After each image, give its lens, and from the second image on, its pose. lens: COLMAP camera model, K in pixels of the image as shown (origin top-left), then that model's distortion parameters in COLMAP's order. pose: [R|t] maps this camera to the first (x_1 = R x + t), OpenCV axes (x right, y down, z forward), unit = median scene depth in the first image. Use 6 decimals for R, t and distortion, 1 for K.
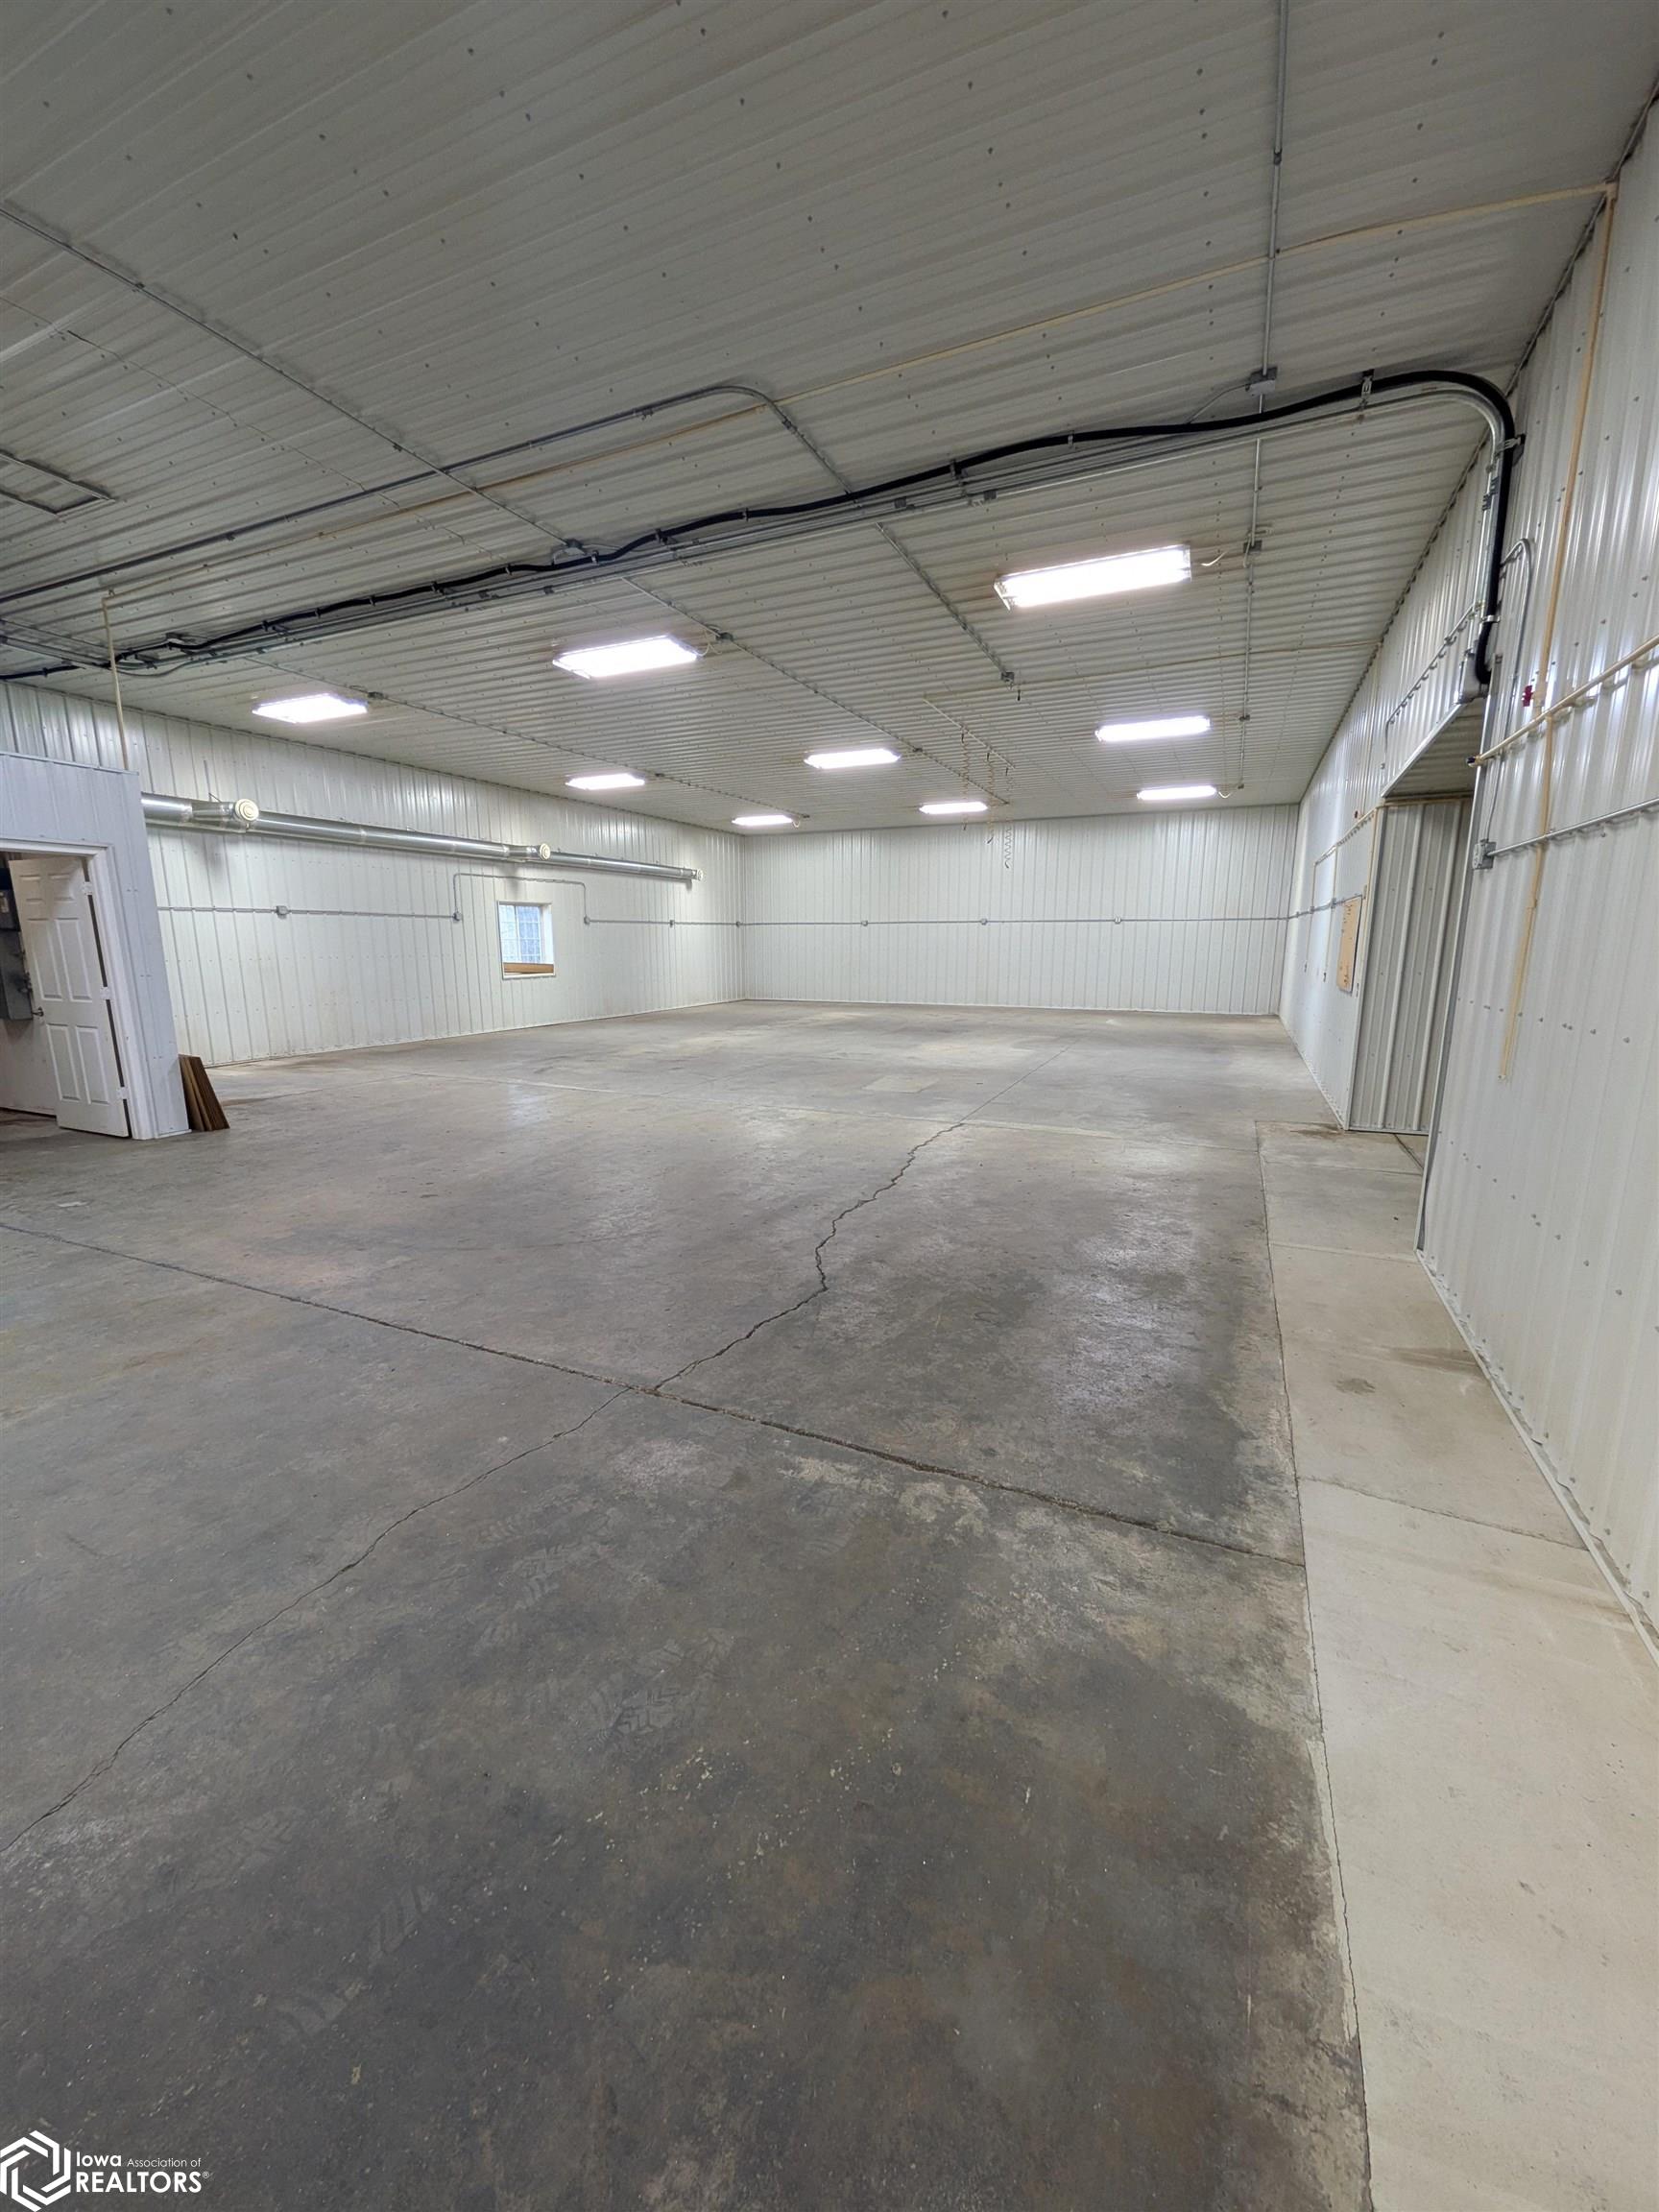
lens RADIAL K [[871.3, 0, 812.9], [0, 871.3, 1117.8], [0, 0, 1]] dist [0.008845, -0.003634]
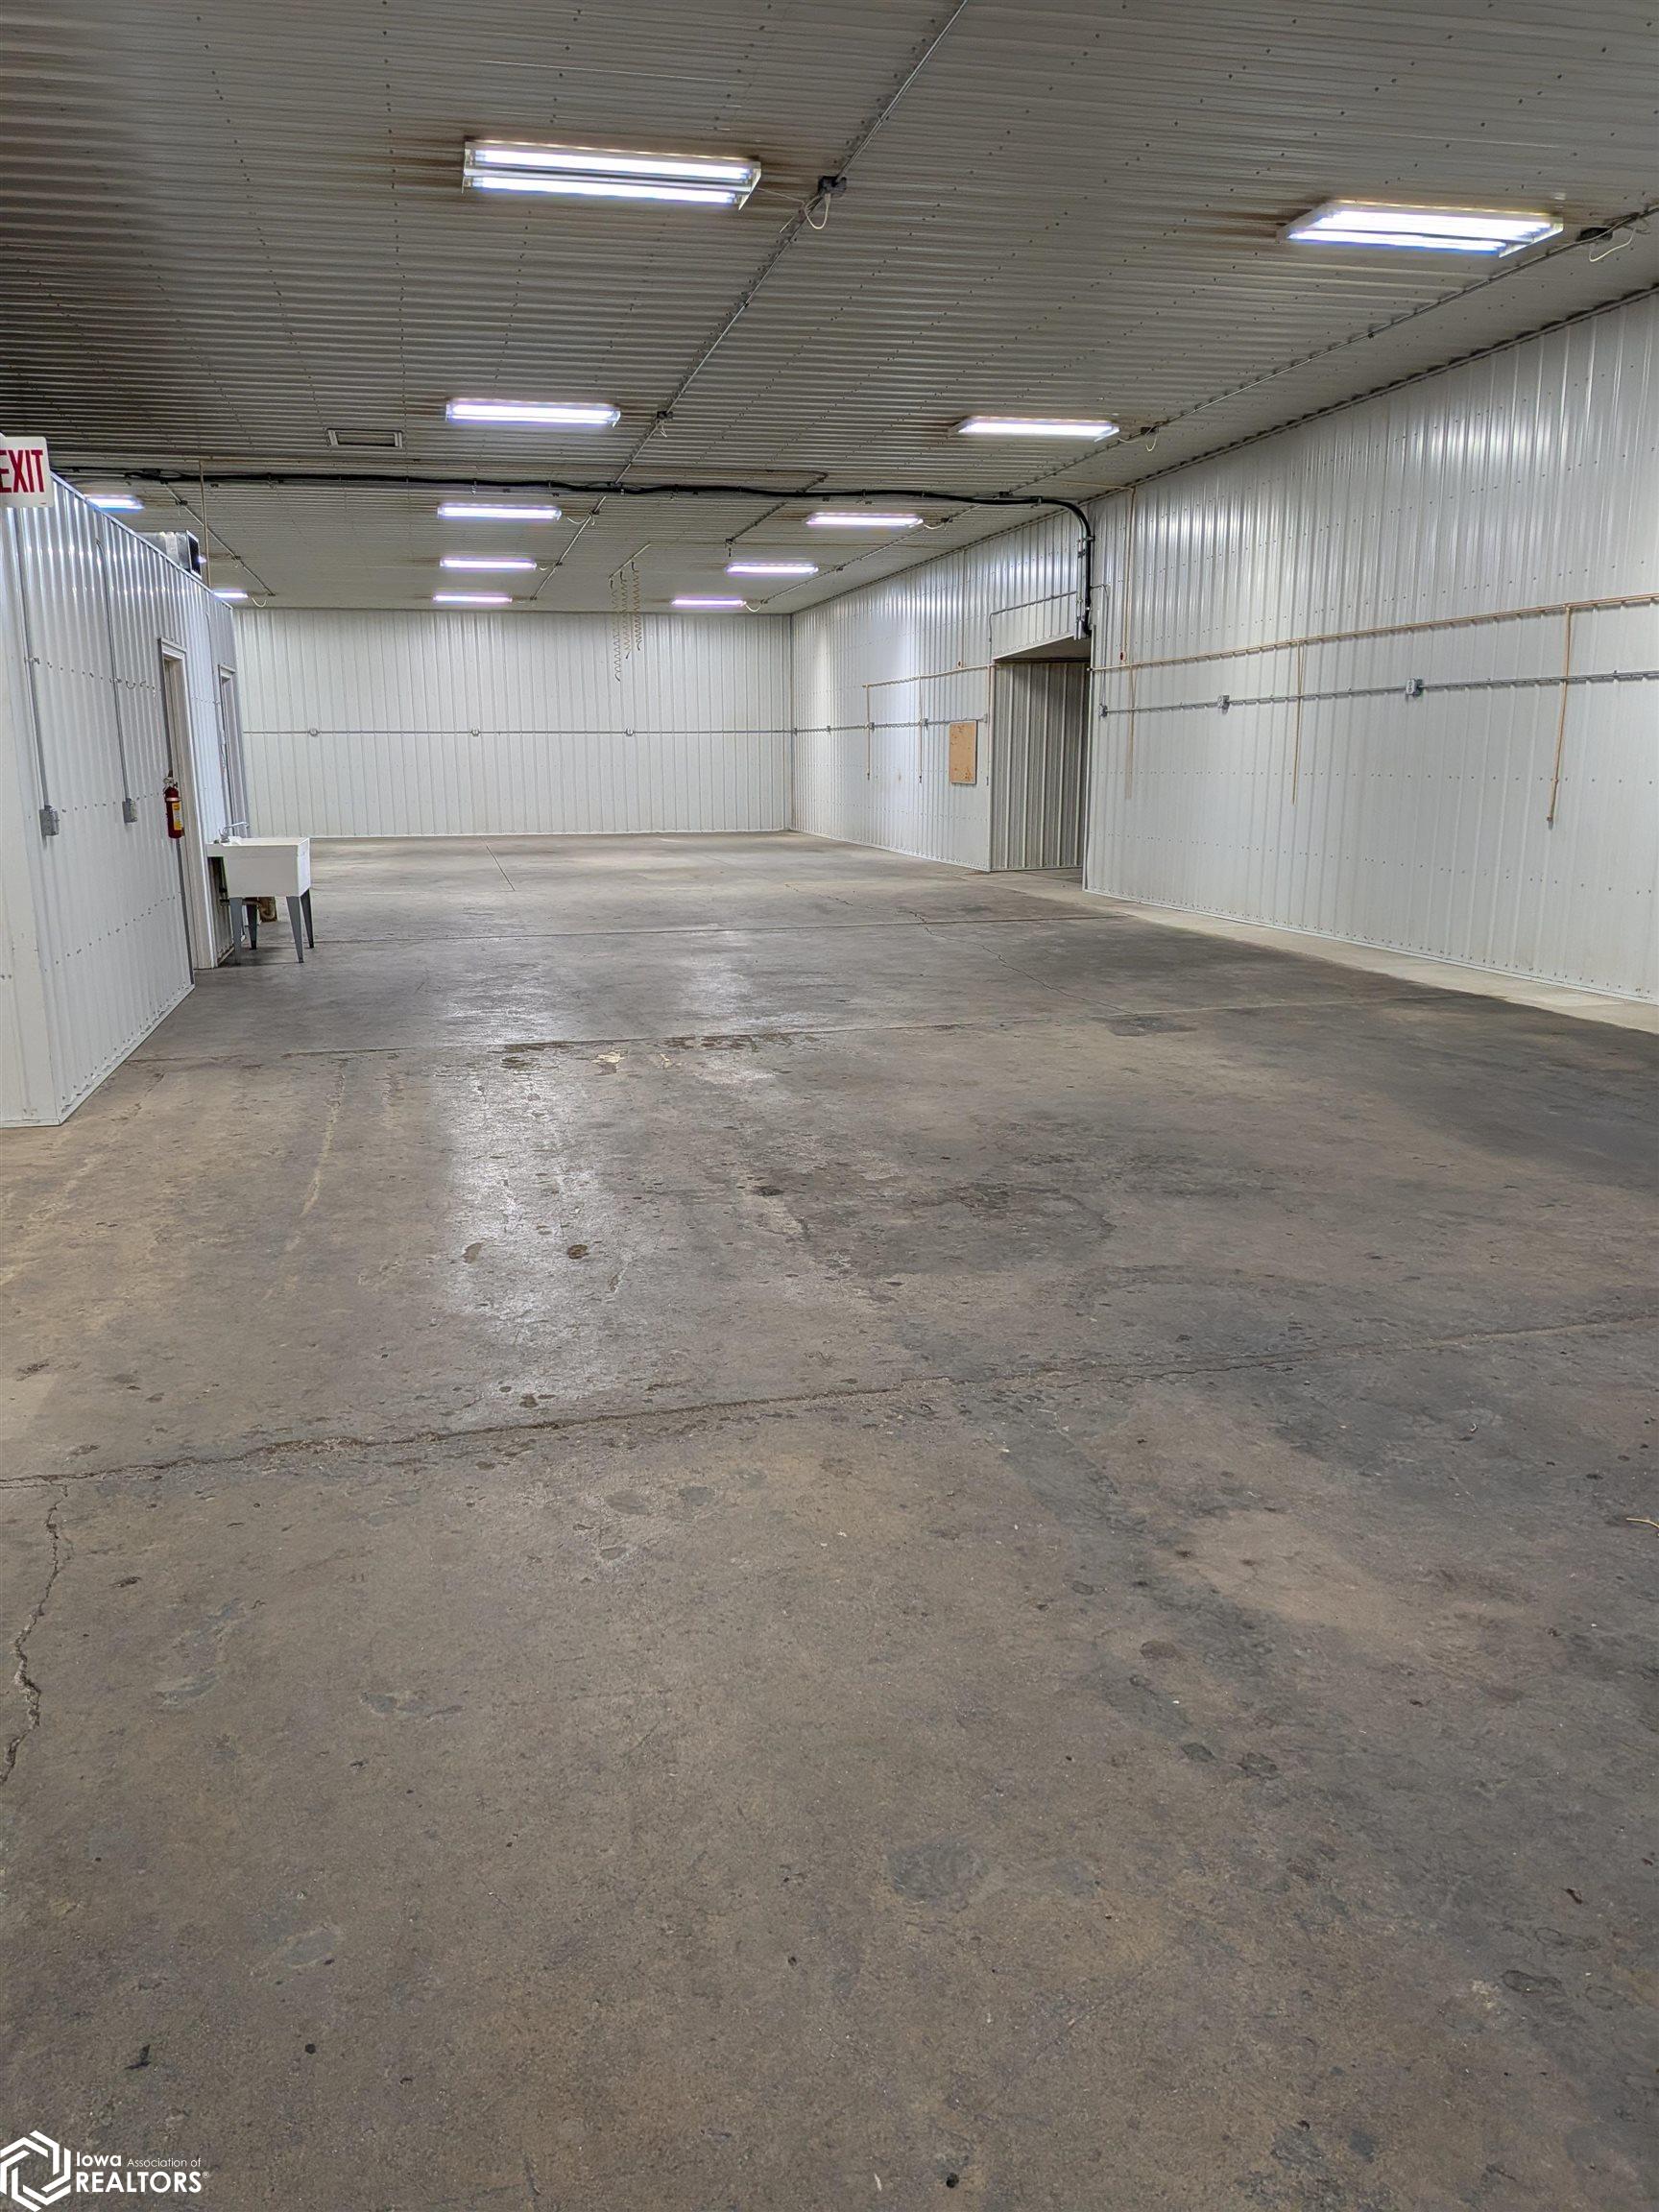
lens RADIAL K [[1586.6, 0, 824.3], [0, 1586.6, 1103.9], [0, 0, 1]] dist [0.001472, 0.000099]
pose [[0.785670, -0.134796, 0.603782, -1.877018], [0.128942, 0.990220, 0.053283, 0.316869], [-0.605059, 0.035990, 0.795367, -1.425365]]
